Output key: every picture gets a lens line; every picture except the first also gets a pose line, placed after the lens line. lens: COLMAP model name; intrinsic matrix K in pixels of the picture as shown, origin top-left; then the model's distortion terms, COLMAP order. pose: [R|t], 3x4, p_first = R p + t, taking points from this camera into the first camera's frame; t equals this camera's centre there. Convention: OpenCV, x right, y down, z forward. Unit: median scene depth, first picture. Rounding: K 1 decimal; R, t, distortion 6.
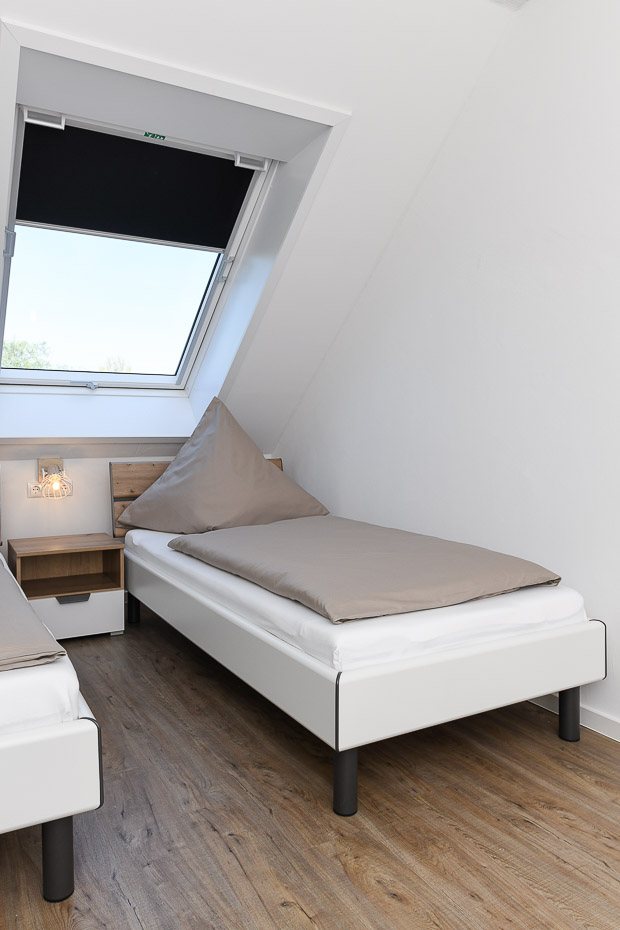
lens RADIAL K [[683.0, 0, 307.0], [0, 683.0, 439.1], [0, 0, 1]] dist [0.000109, -0.004007]
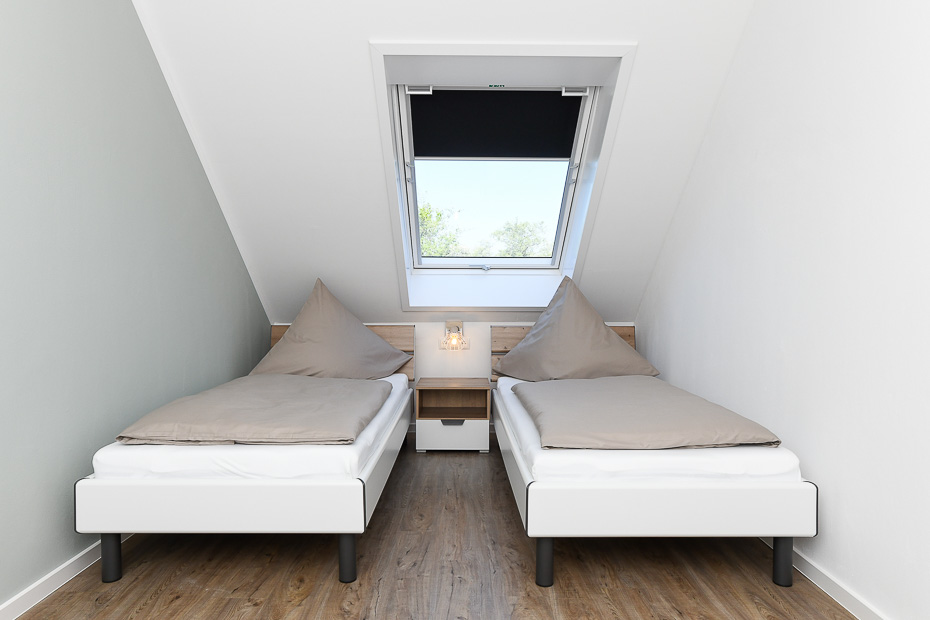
lens RADIAL K [[612.1, 0, 465.0], [0, 612.1, 310.0], [0, 0, 1]] dist [-0.005431, -0.001373]
pose [[0.877423, 0.014266, -0.479506, 0.289027], [-0.009068, 0.999872, 0.013156, -0.013939], [0.479633, -0.007195, 0.877440, -0.091184]]
